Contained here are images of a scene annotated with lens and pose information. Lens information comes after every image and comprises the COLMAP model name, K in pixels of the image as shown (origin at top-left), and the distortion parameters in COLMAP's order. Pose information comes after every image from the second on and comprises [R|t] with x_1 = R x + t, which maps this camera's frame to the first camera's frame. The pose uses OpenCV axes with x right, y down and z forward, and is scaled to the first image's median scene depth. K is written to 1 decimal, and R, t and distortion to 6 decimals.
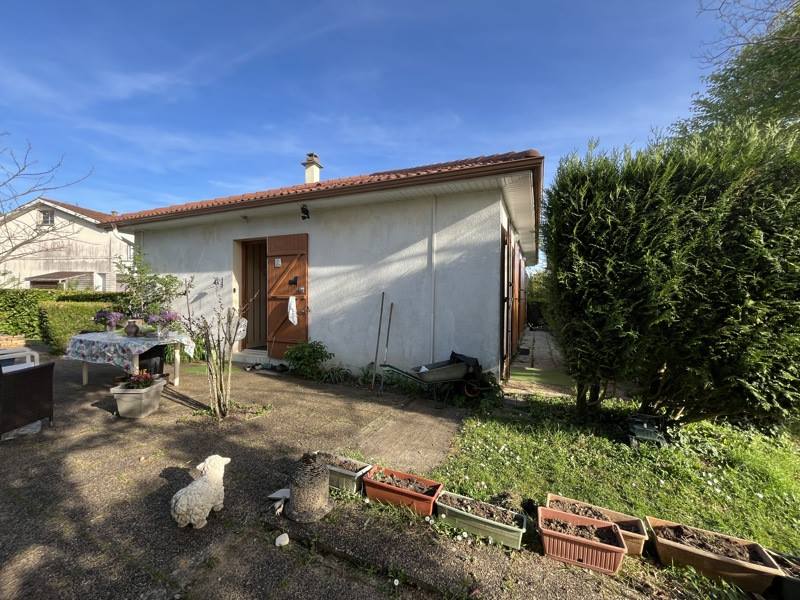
lens RADIAL K [[324.3, 0, 400.5], [0, 324.3, 297.3], [0, 0, 1]] dist [-0.001626, 0.000205]
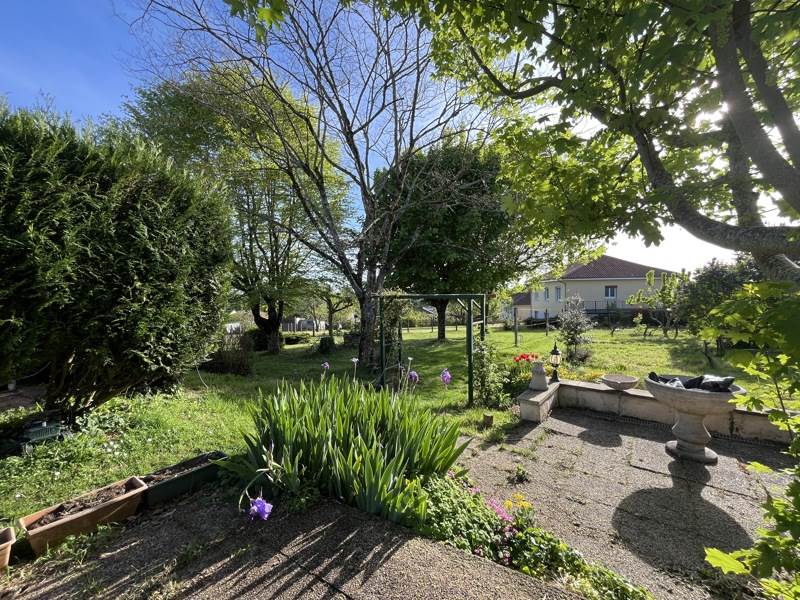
lens RADIAL K [[324.3, 0, 400.7], [0, 324.3, 299.4], [0, 0, 1]] dist [-0.001626, 0.000205]
pose [[0.167814, -0.023544, 0.985537, 0.060545], [0.017345, 0.999631, 0.020927, 0.060520], [-0.985666, 0.013583, 0.168160, -0.144421]]
